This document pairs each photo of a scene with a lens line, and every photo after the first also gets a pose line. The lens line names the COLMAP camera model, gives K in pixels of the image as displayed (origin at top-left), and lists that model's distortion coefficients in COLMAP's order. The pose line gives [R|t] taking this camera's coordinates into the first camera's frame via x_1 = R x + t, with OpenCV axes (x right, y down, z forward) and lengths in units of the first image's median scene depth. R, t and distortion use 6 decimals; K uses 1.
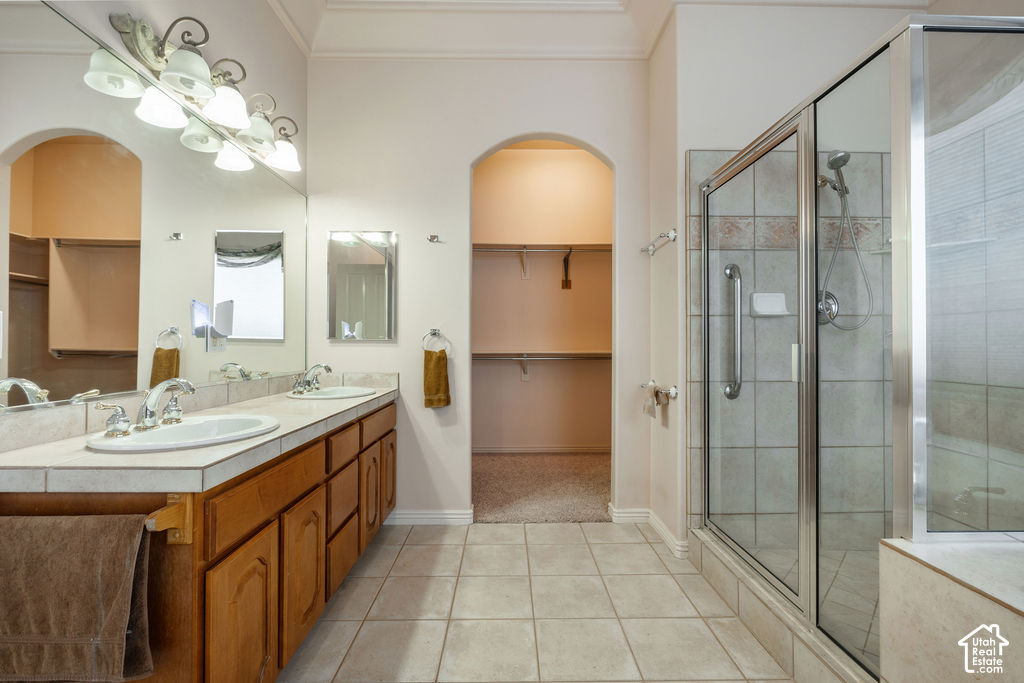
lens RADIAL K [[455.2, 0, 512.7], [0, 455.2, 341.3], [0, 0, 1]] dist [0.003899, 0.000320]
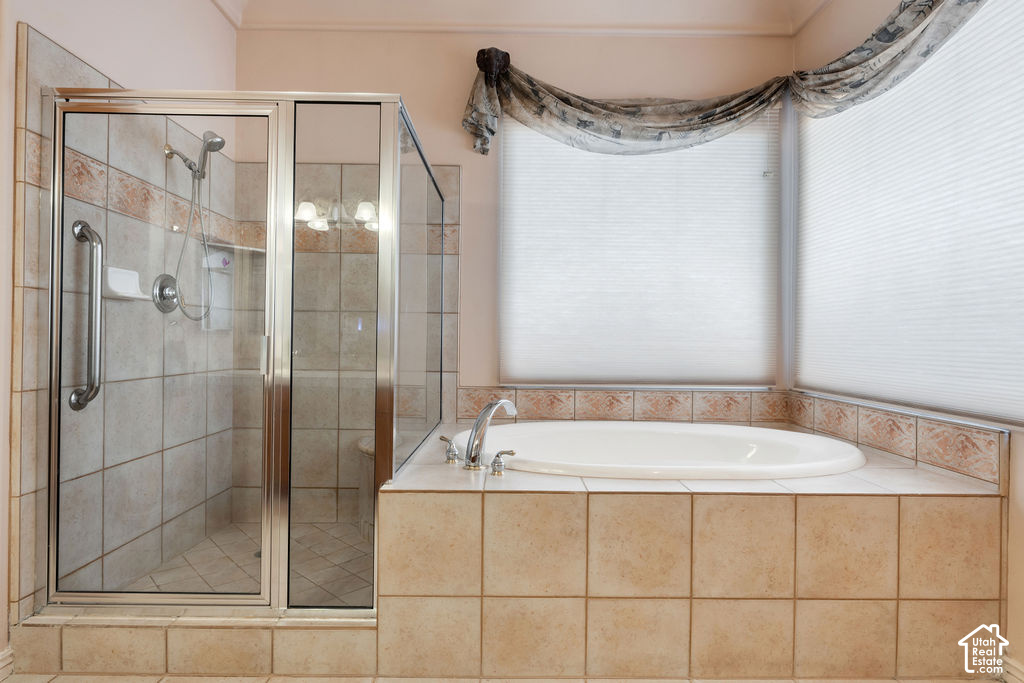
lens RADIAL K [[506.6, 0, 511.9], [0, 506.6, 341.5], [0, 0, 1]] dist [-0.003509, -0.000237]
pose [[0.006288, 0.000751, 0.999980, -0.307546], [-0.019286, 0.999814, -0.000629, 0.007026], [-0.999794, -0.019282, 0.006301, 0.318867]]
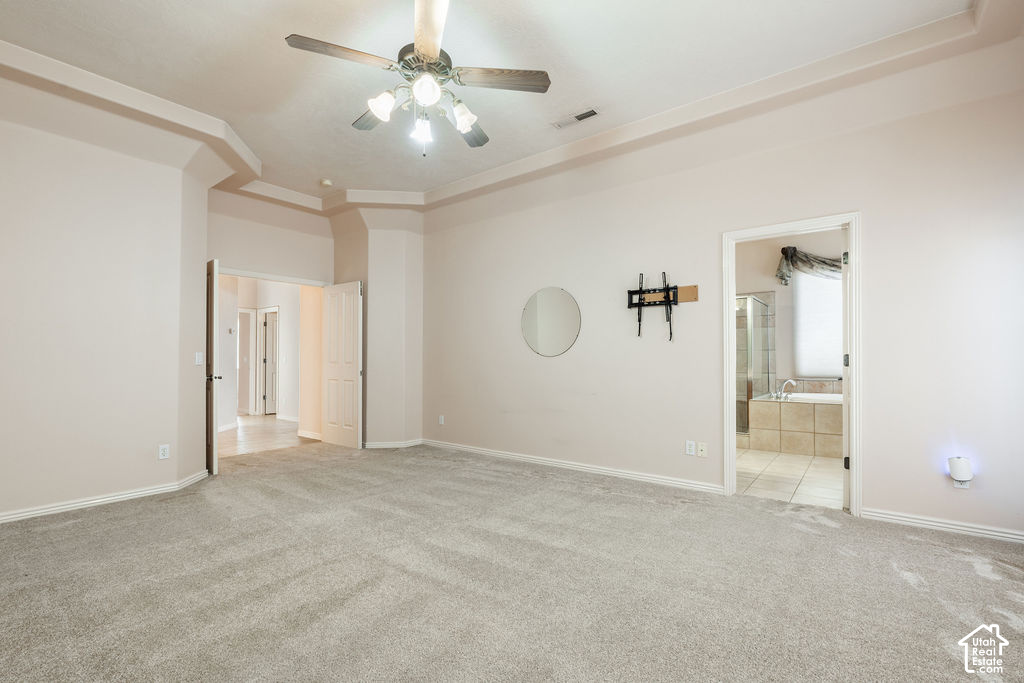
lens RADIAL K [[455.2, 0, 516.9], [0, 455.2, 352.4], [0, 0, 1]] dist [0.003899, 0.000320]
pose [[0.615097, 0.013820, 0.788330, -2.336458], [-0.006839, 0.999902, -0.012193, 0.000179], [-0.788422, 0.002109, 0.615131, -0.024406]]
